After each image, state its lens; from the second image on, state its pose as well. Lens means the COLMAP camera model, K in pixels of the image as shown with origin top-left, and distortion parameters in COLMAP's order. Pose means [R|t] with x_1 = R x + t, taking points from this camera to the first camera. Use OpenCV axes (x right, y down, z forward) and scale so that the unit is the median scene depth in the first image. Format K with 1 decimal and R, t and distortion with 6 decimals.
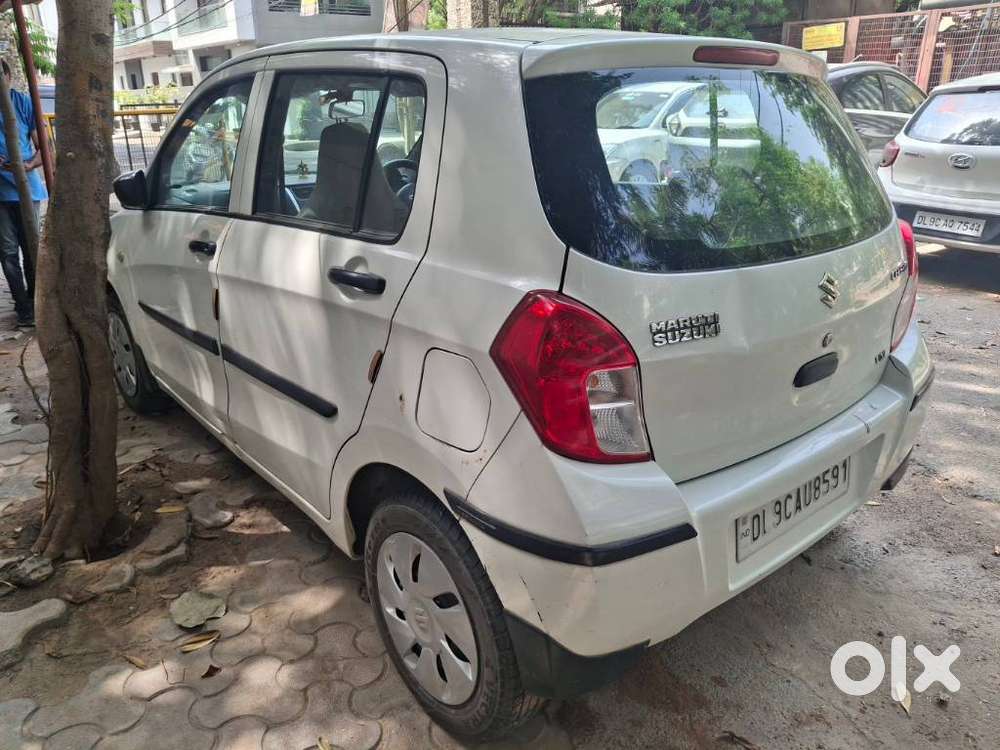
lens RADIAL K [[743.8, 0, 517.2], [0, 743.8, 380.6], [0, 0, 1]] dist [0.036160, -0.083660]
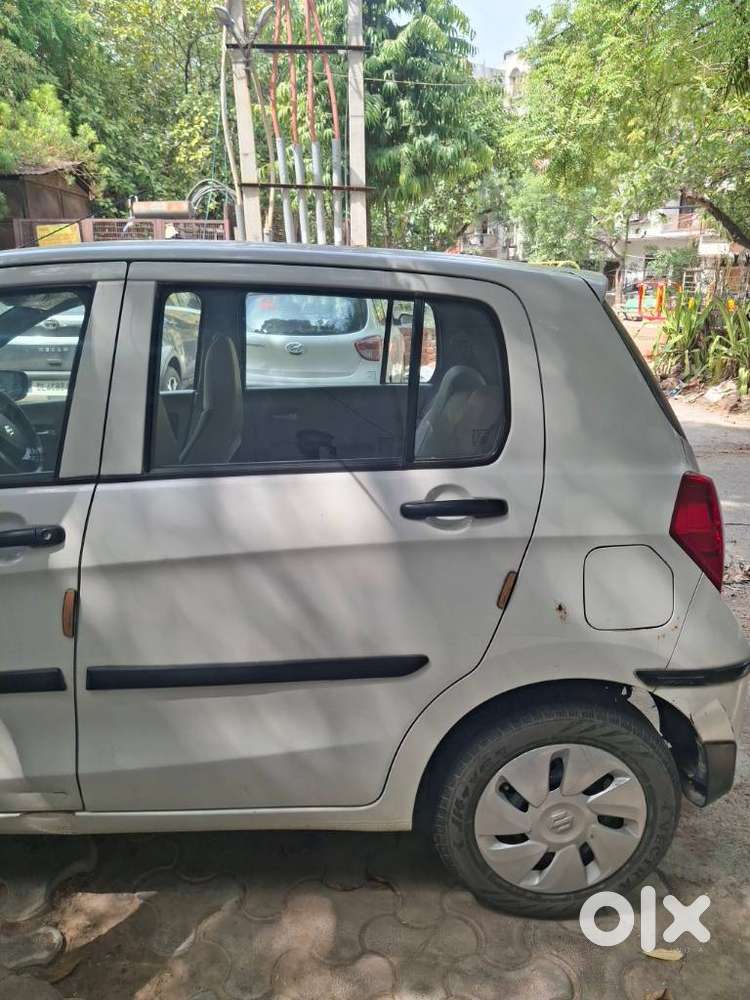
lens RADIAL K [[741.6, 0, 365.5], [0, 741.6, 498.1], [0, 0, 1]] dist [0.035420, -0.076460]
pose [[0.625868, -0.198959, 0.754125, -0.964174], [0.264426, 0.963777, 0.034816, -0.206492], [-0.733735, 0.177620, 0.655808, 0.459249]]
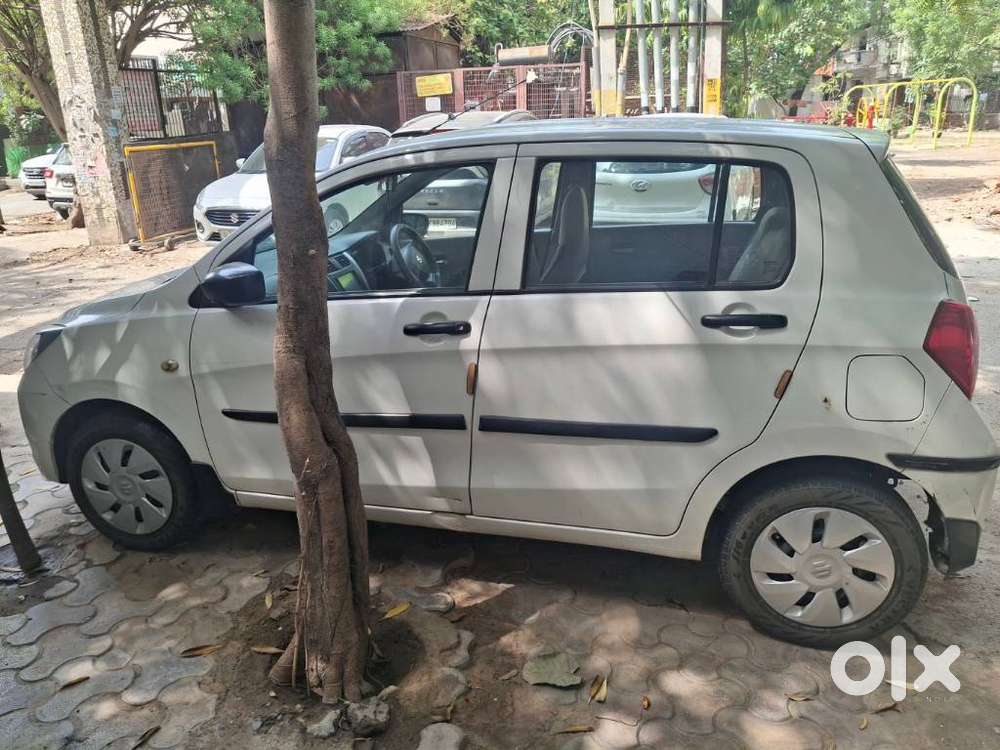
lens RADIAL K [[741.6, 0, 496.0], [0, 741.6, 368.9], [0, 0, 1]] dist [0.035420, -0.076460]
pose [[0.818976, -0.196362, 0.539185, -1.223547], [0.224508, 0.974374, 0.013841, -0.165030], [-0.528086, 0.109716, 0.842074, 0.169696]]
